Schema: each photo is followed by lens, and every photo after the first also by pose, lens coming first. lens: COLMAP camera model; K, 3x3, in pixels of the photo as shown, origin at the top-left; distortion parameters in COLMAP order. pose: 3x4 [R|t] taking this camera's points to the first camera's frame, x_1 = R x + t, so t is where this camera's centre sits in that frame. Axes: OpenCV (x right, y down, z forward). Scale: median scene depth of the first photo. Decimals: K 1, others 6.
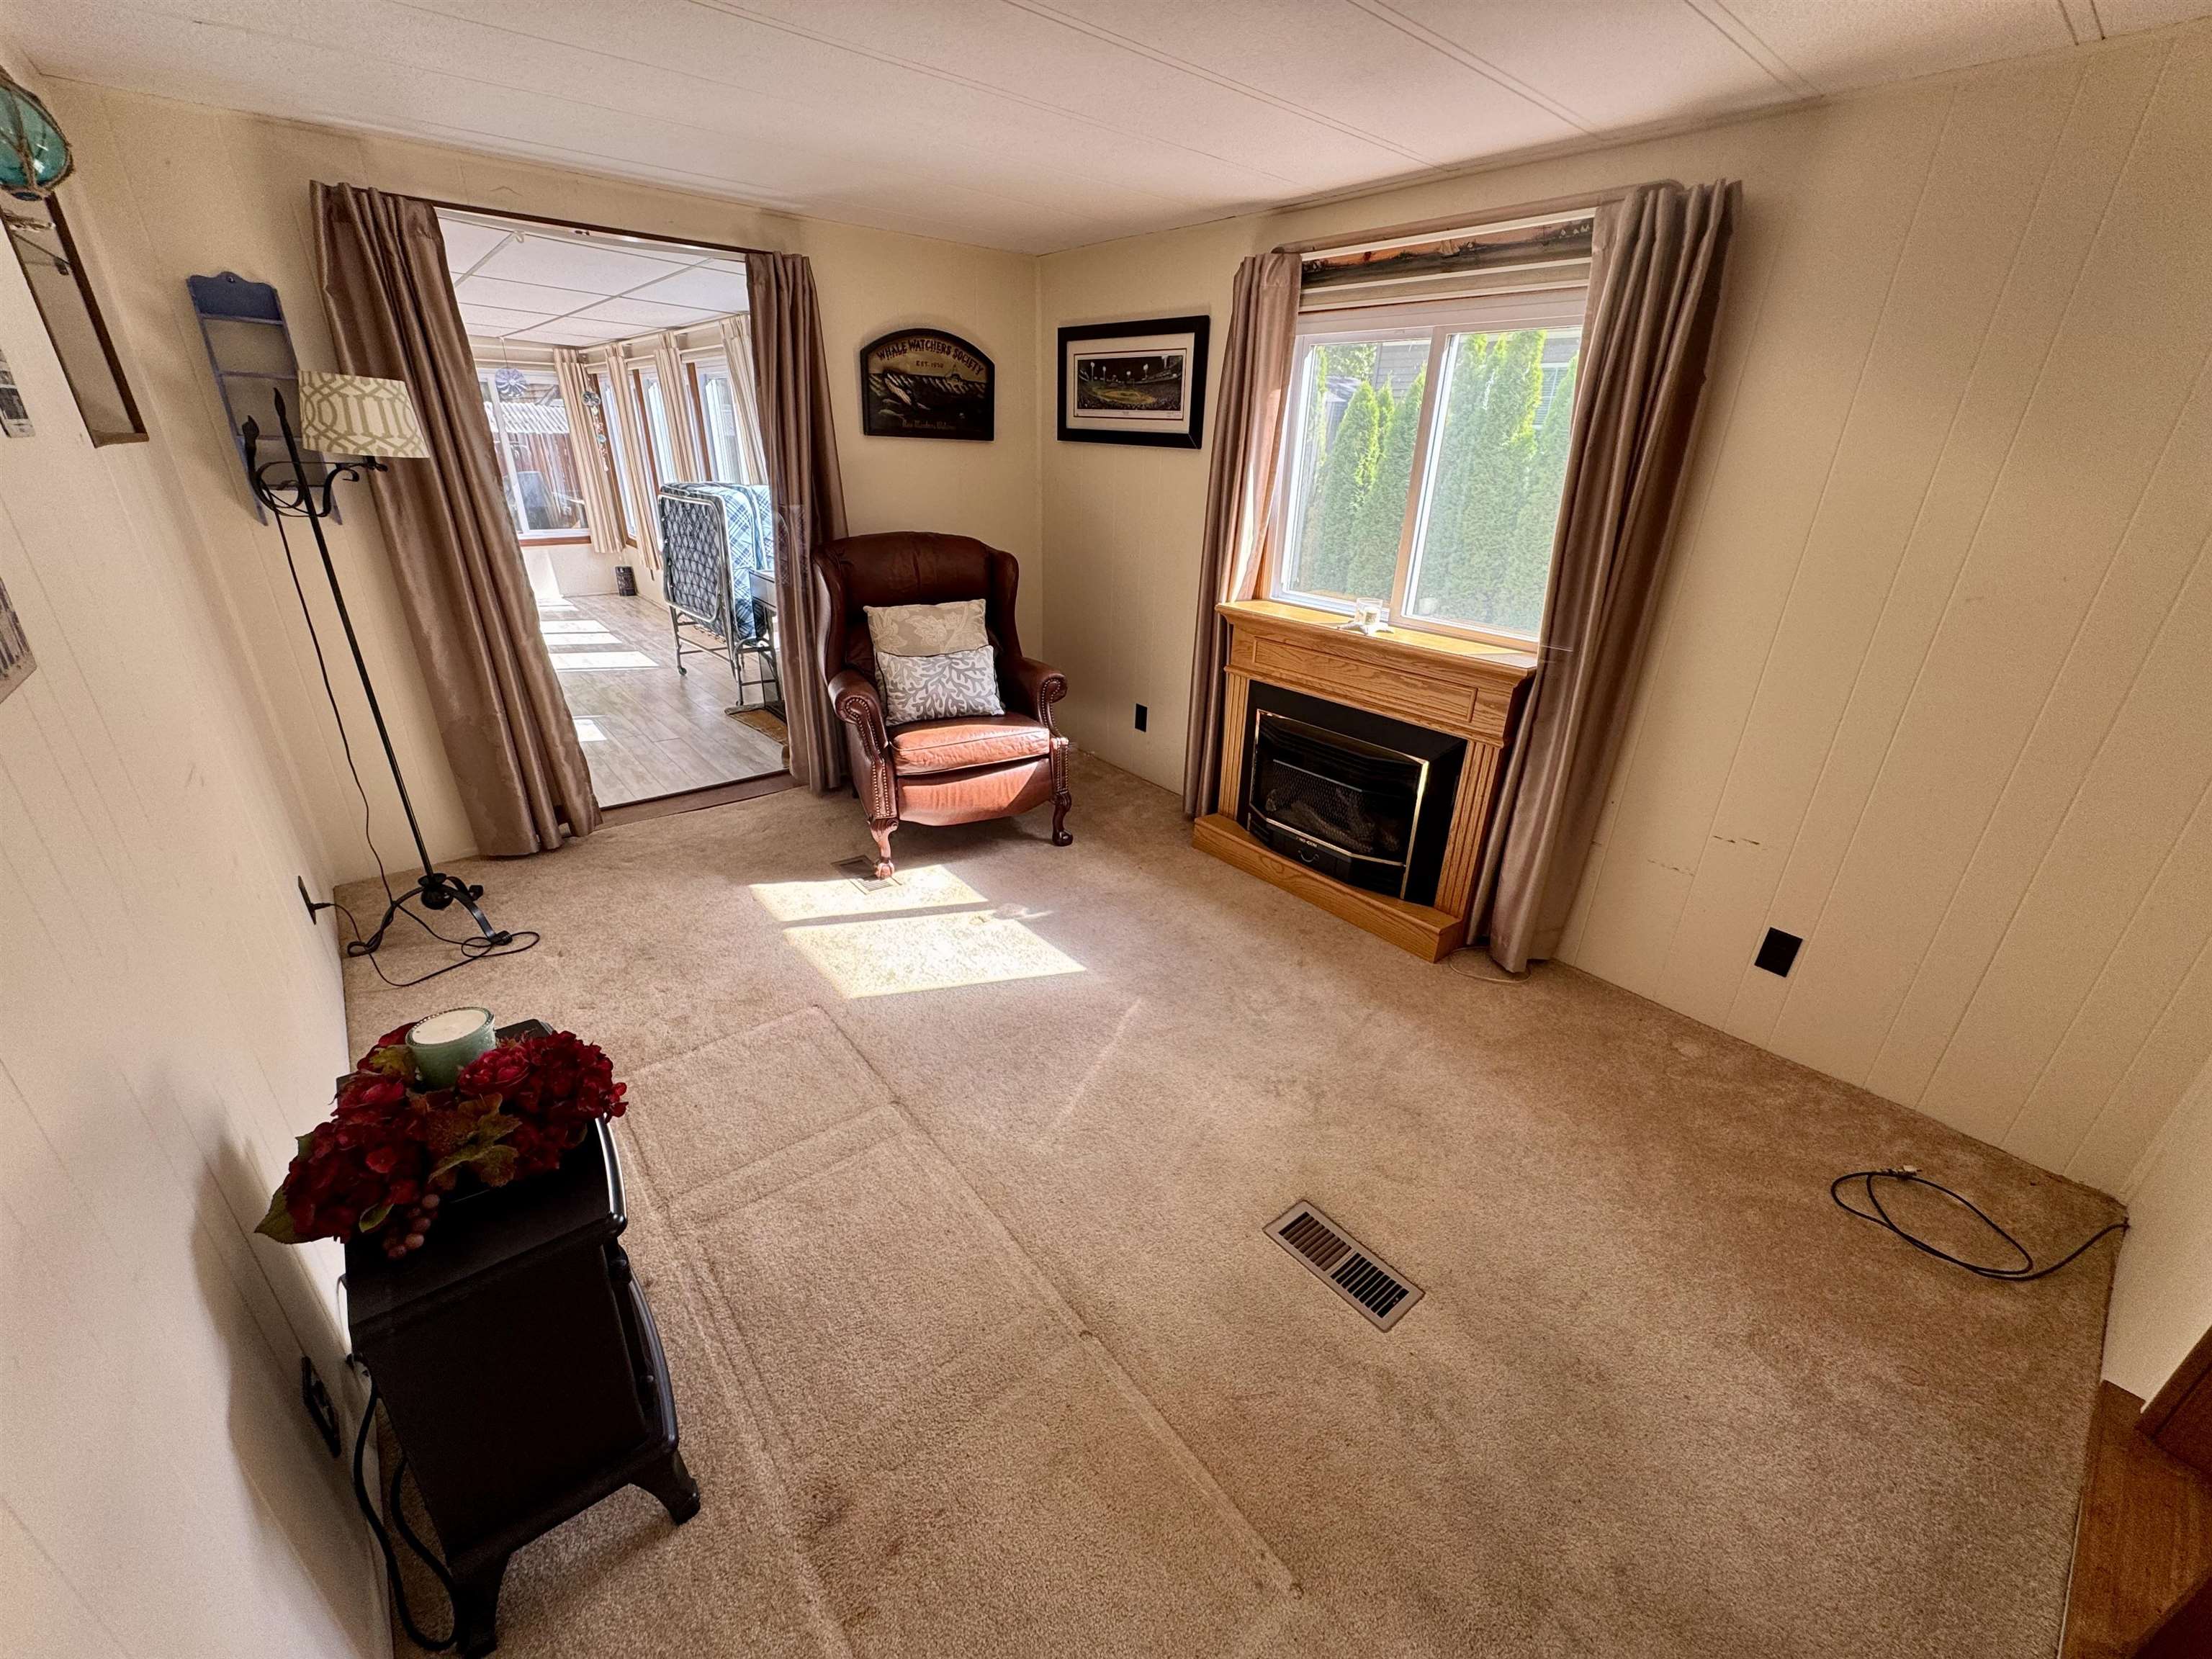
lens RADIAL K [[881.4, 0, 1106.9], [0, 881.4, 827.5], [0, 0, 1]] dist [-0.003655, 0.000712]
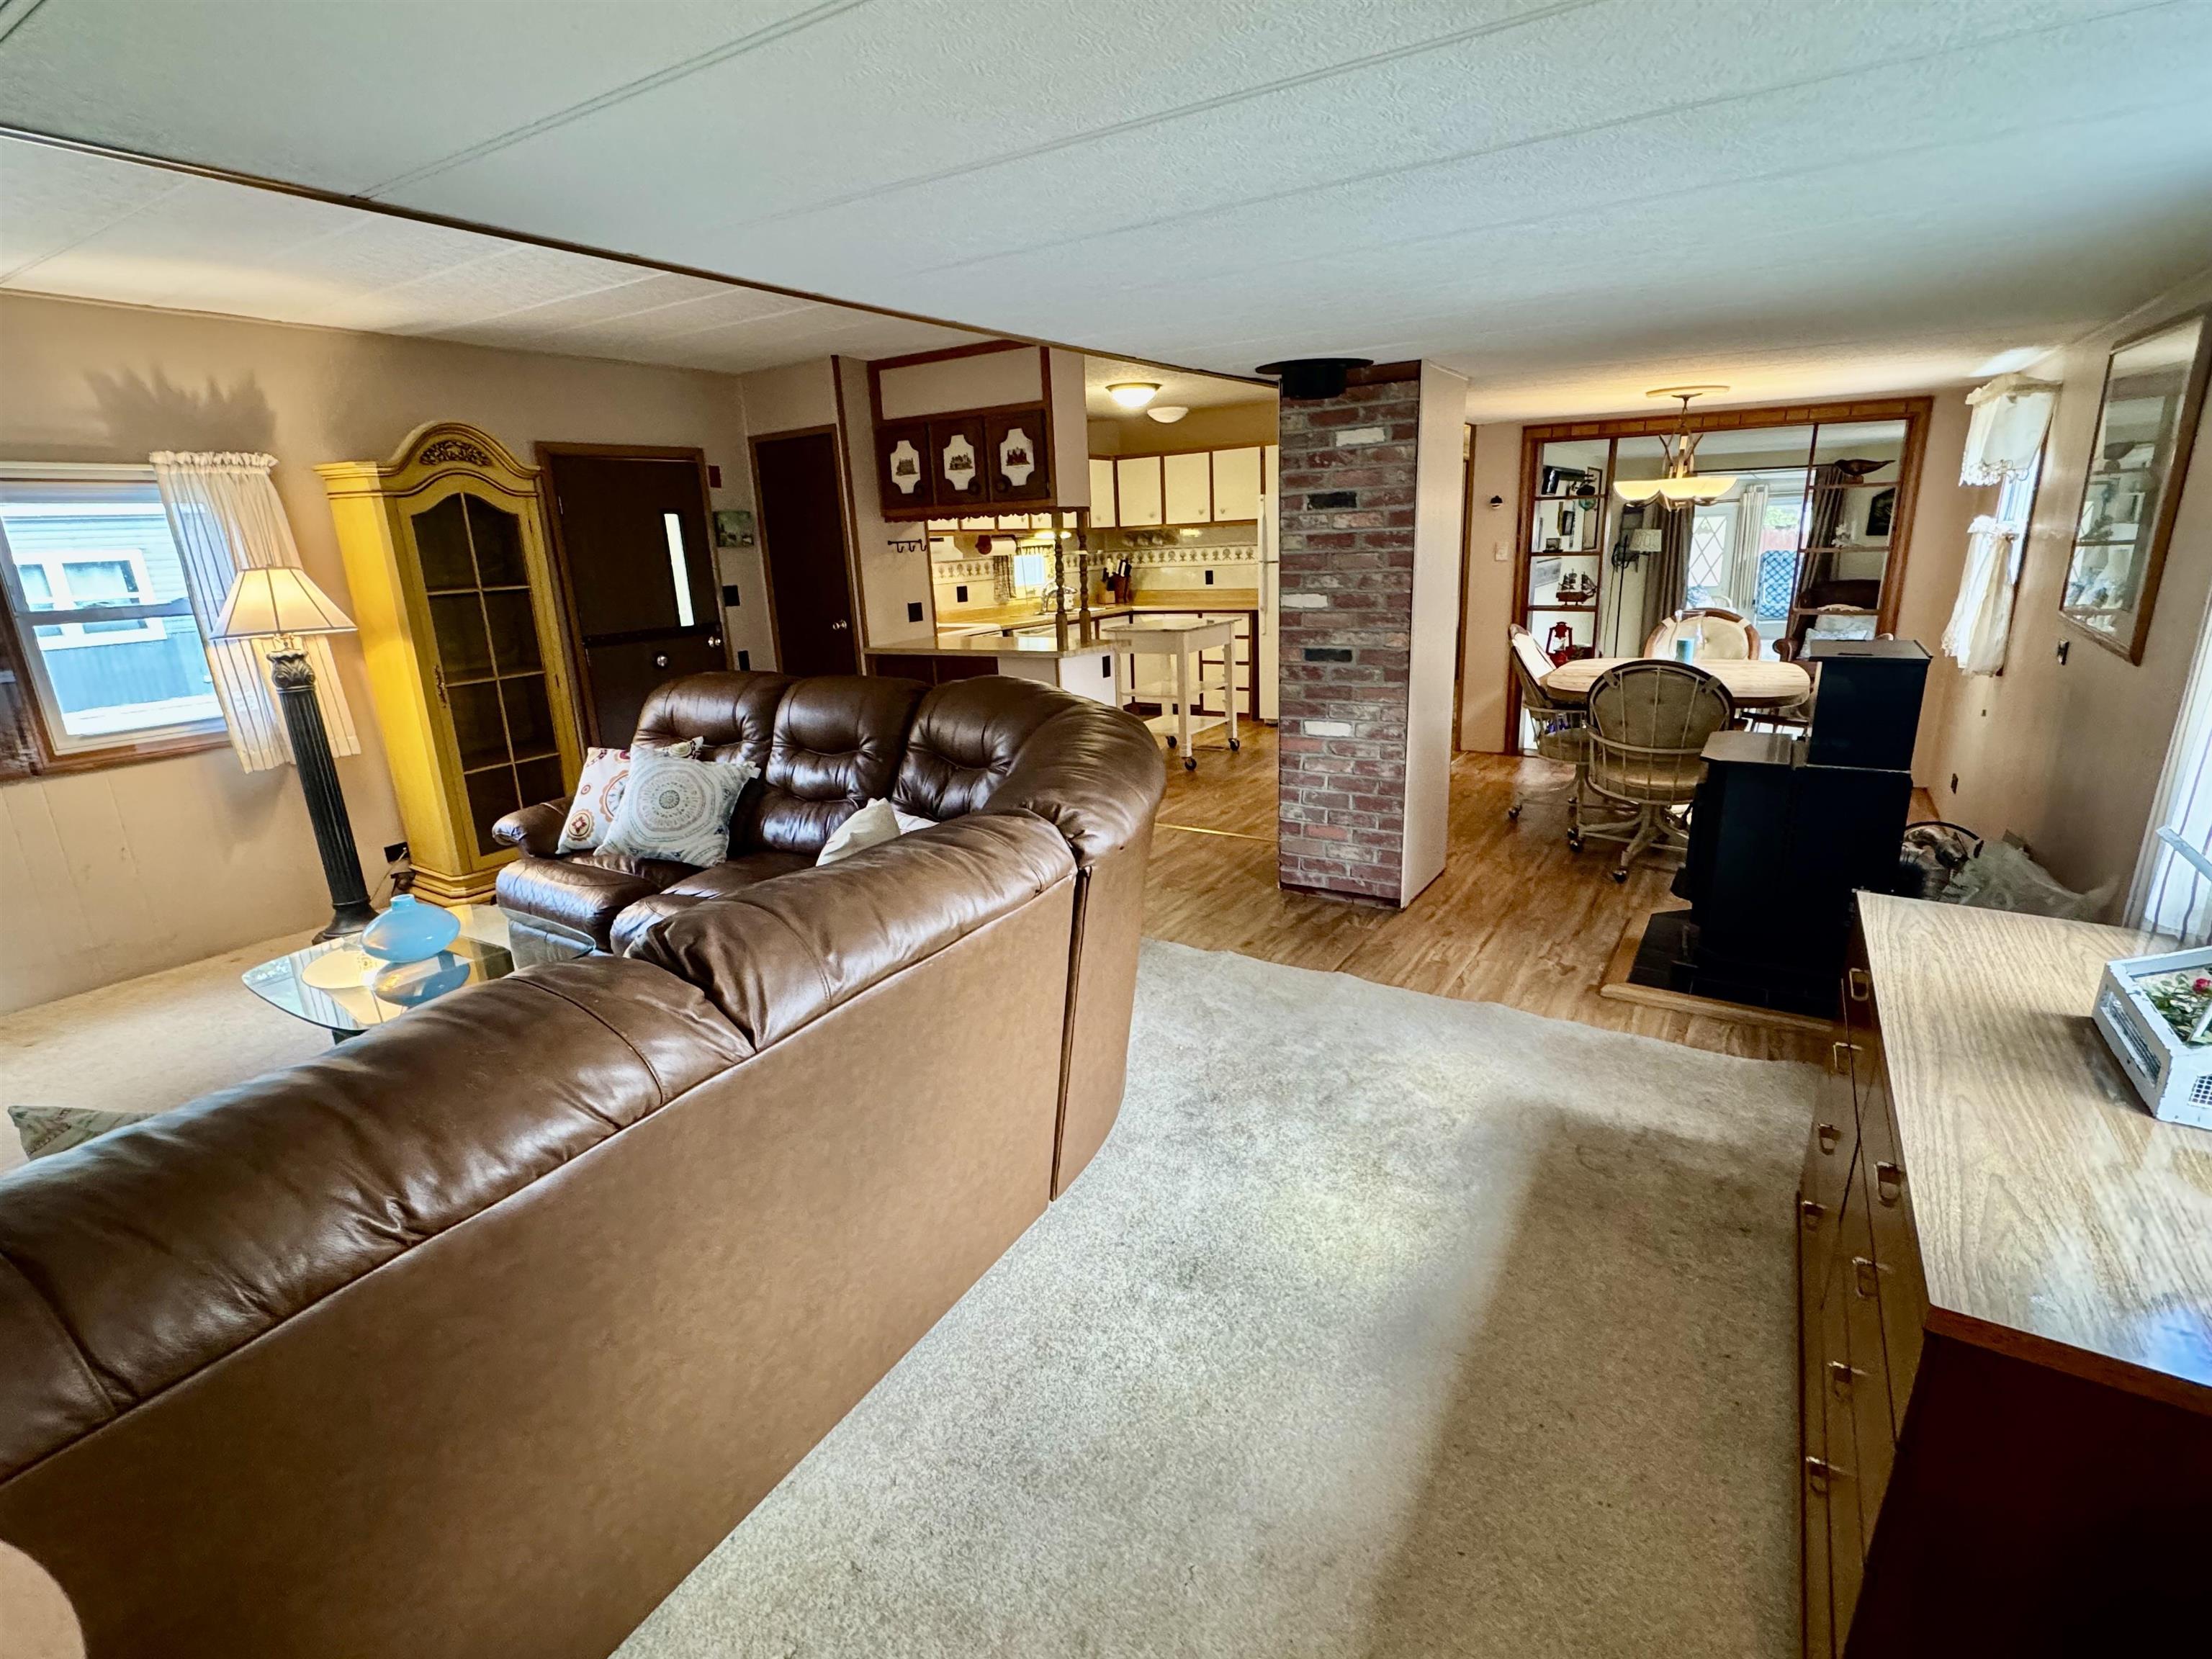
lens RADIAL K [[1040.4, 0, 1109.9], [0, 1040.4, 828.6], [0, 0, 1]] dist [-0.000449, -0.000482]
pose [[0.301824, 0.222750, -0.926976, 1.790823], [-0.345635, 0.931738, 0.111355, 0.604683], [0.888504, 0.286786, 0.358211, -1.410703]]
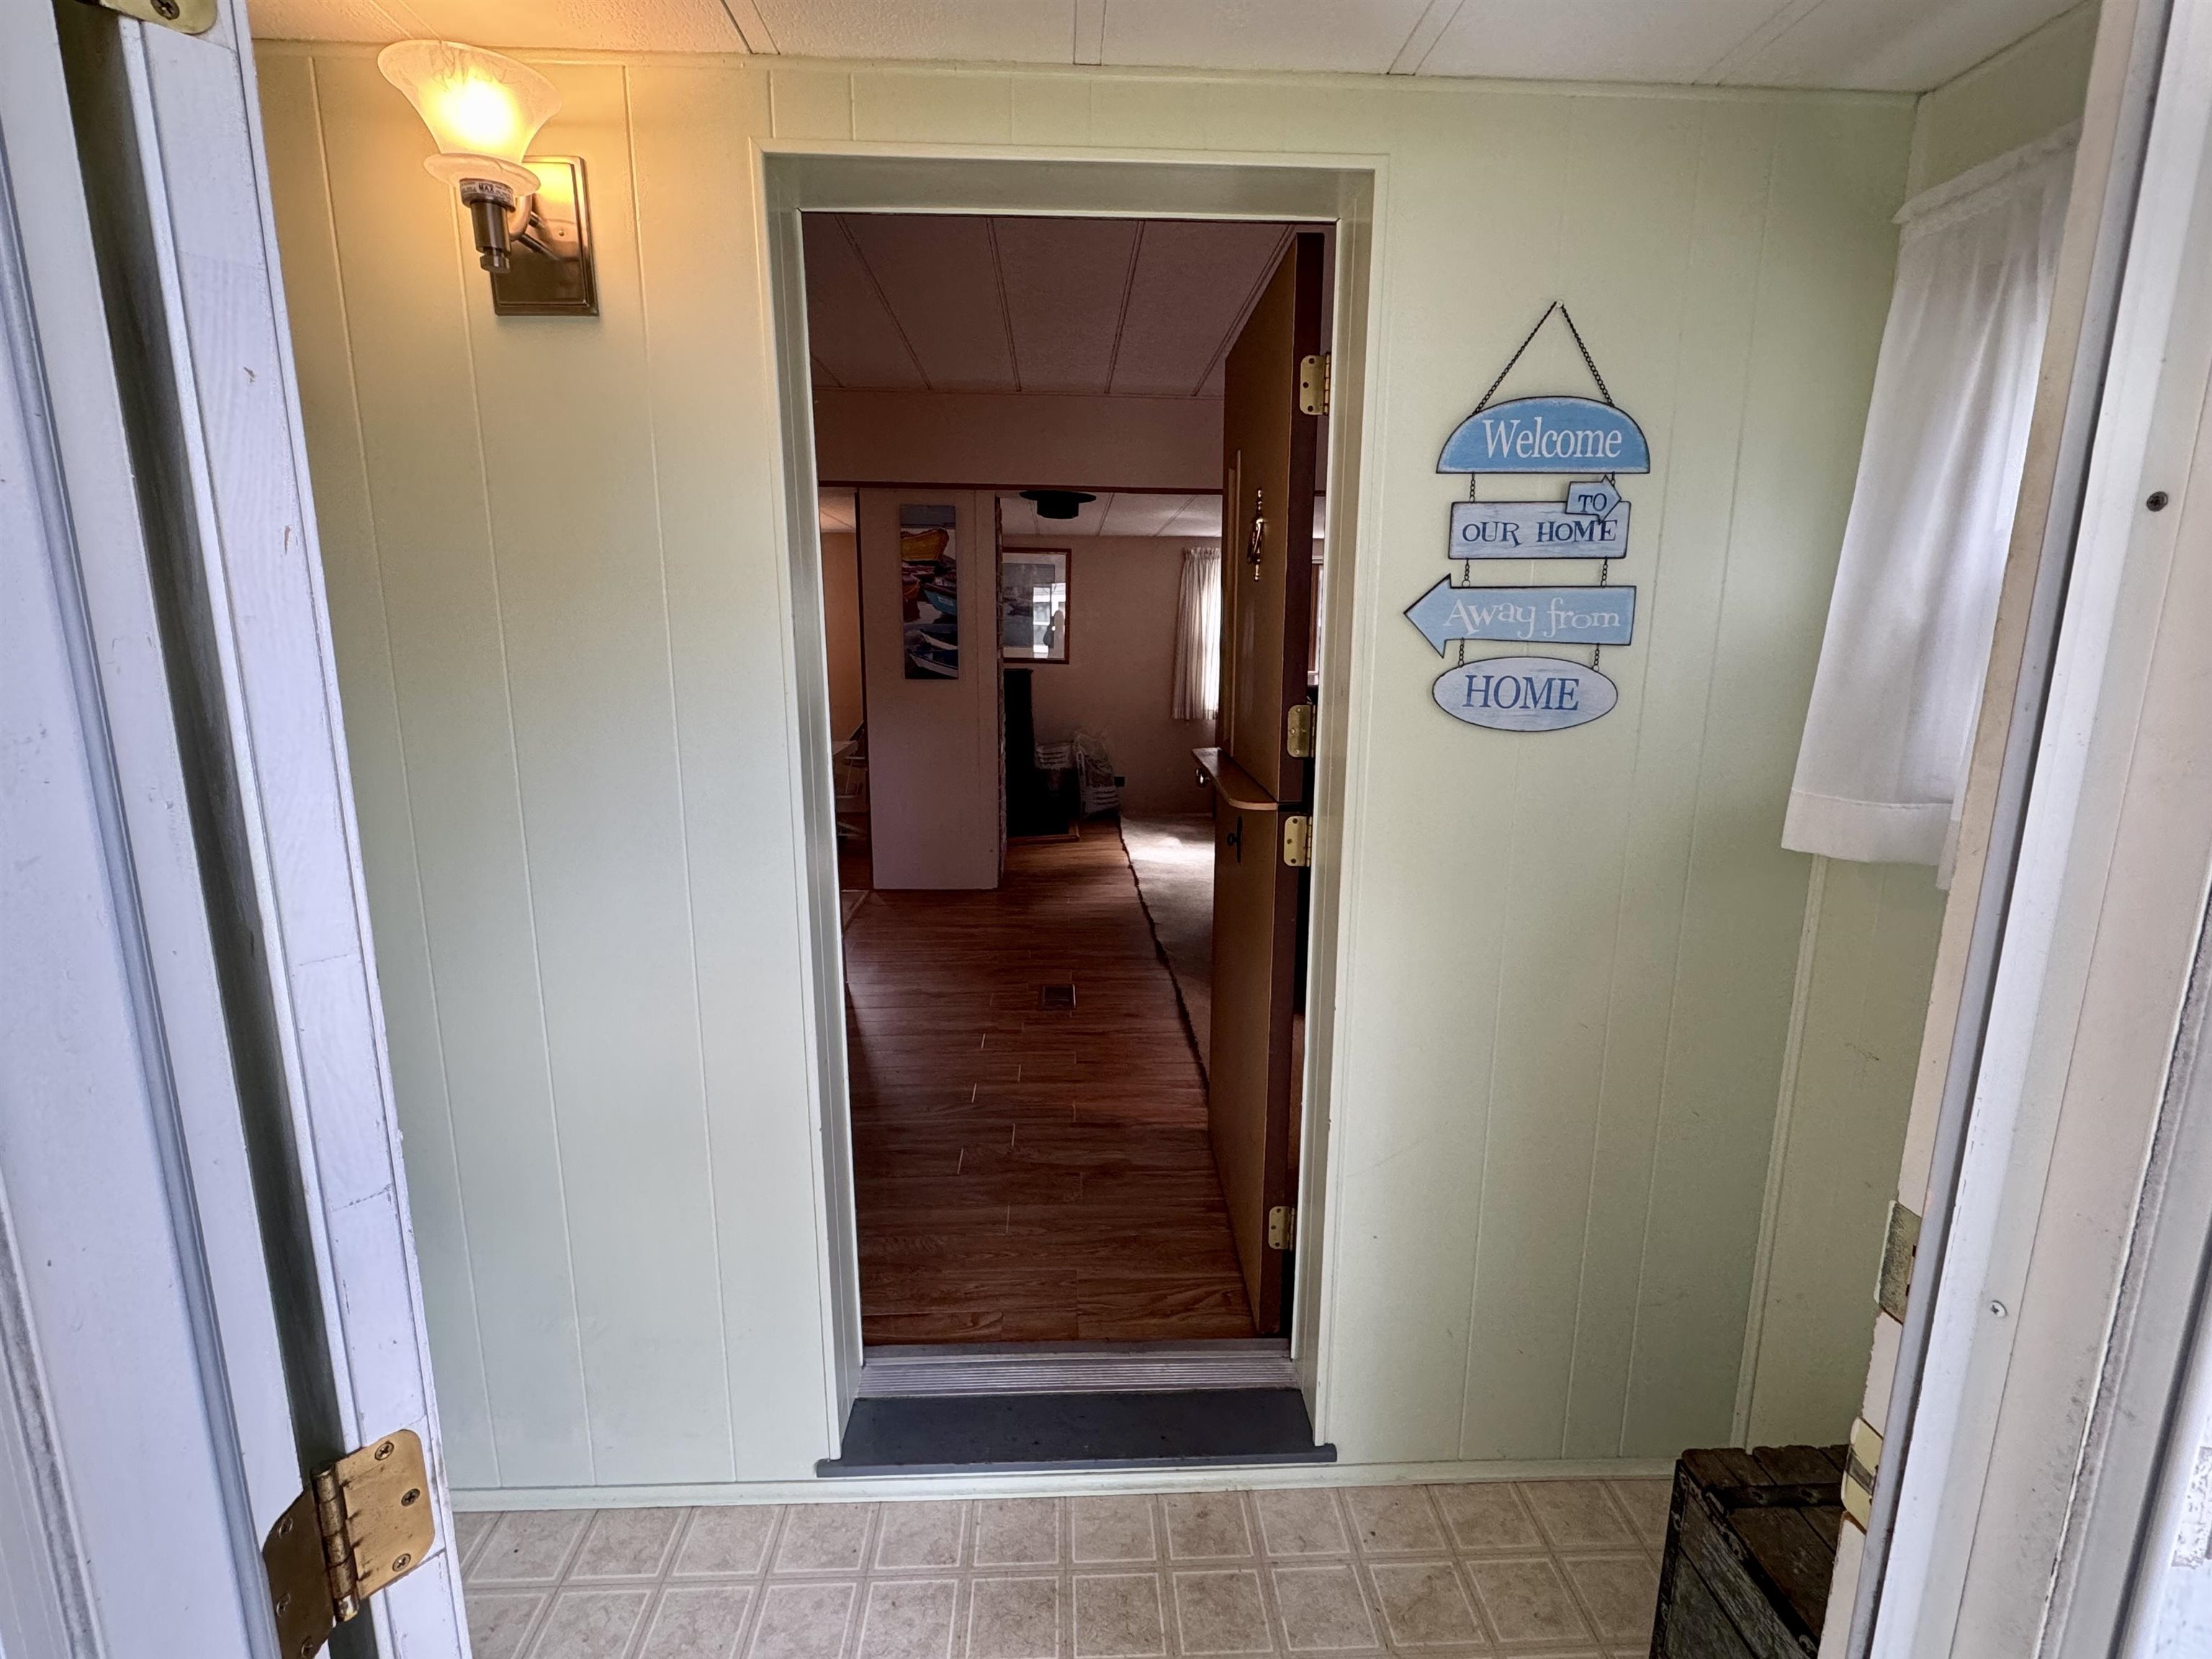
lens RADIAL K [[1044.2, 0, 1102.4], [0, 1044.2, 829.7], [0, 0, 1]] dist [-0.001927, -0.000460]
pose [[0.611374, -0.176594, 0.771386, -0.573326], [0.336595, 0.940239, -0.051524, 0.809047], [-0.716188, 0.291145, 0.634278, -1.918251]]
